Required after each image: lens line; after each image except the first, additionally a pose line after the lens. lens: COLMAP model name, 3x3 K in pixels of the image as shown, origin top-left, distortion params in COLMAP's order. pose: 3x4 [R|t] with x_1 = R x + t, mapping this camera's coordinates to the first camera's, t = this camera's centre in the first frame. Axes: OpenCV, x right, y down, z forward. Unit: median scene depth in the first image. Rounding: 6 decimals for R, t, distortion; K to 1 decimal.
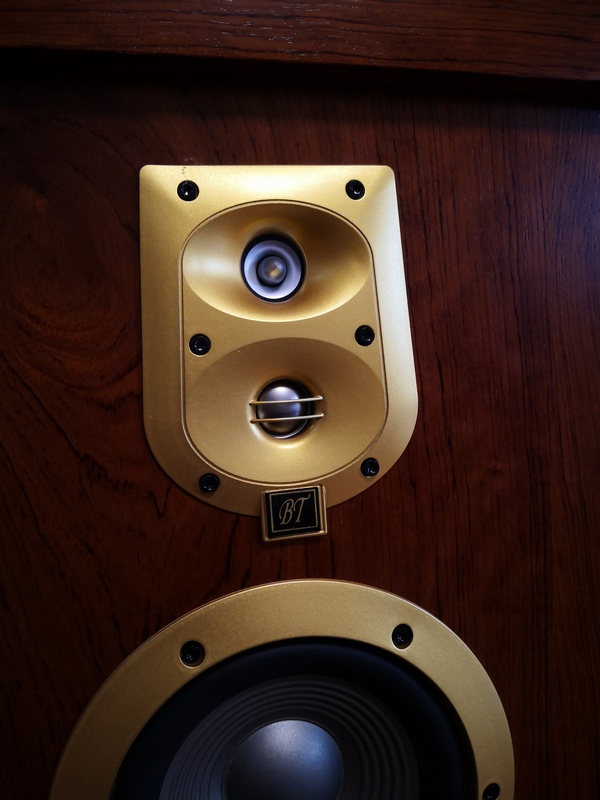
lens RADIAL K [[631.0, 0, 297.8], [0, 631.0, 396.3], [0, 0, 1]] dist [0.001906, -0.050628]
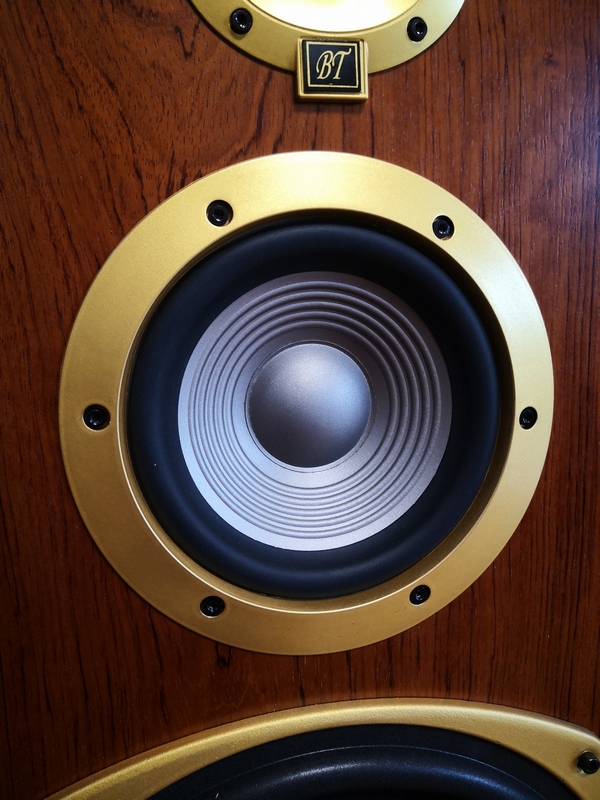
lens RADIAL K [[631.0, 0, 299.5], [0, 631.0, 397.4], [0, 0, 1]] dist [0.001906, -0.050628]
pose [[0.999572, 0.027829, -0.009011, -0.032593], [-0.026806, 0.994770, 0.098561, 0.571304], [0.011707, -0.098278, 0.995090, 0.047766]]
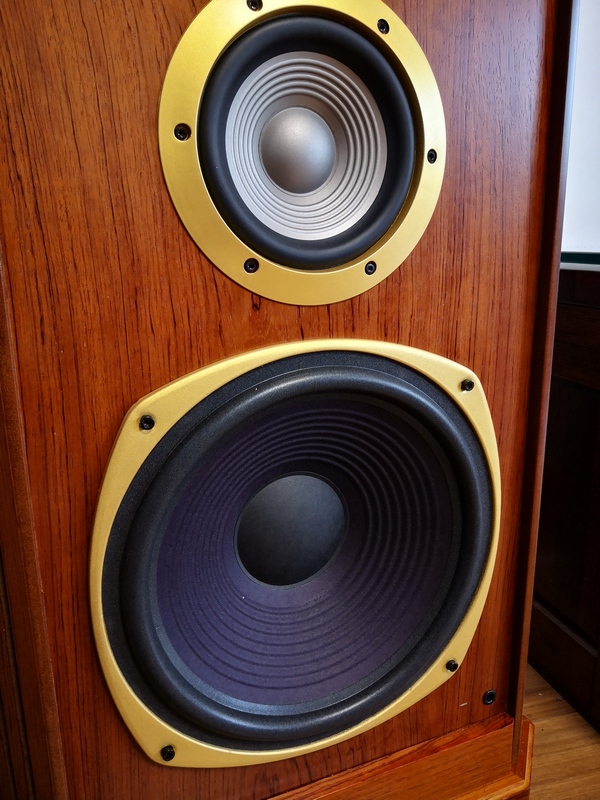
lens RADIAL K [[631.0, 0, 302.4], [0, 631.0, 402.7], [0, 0, 1]] dist [0.001906, -0.050628]
pose [[0.981851, -0.027300, 0.187681, -0.353482], [-0.012863, 0.977722, 0.209512, 1.004151], [-0.189219, -0.208123, 0.959625, -0.641641]]
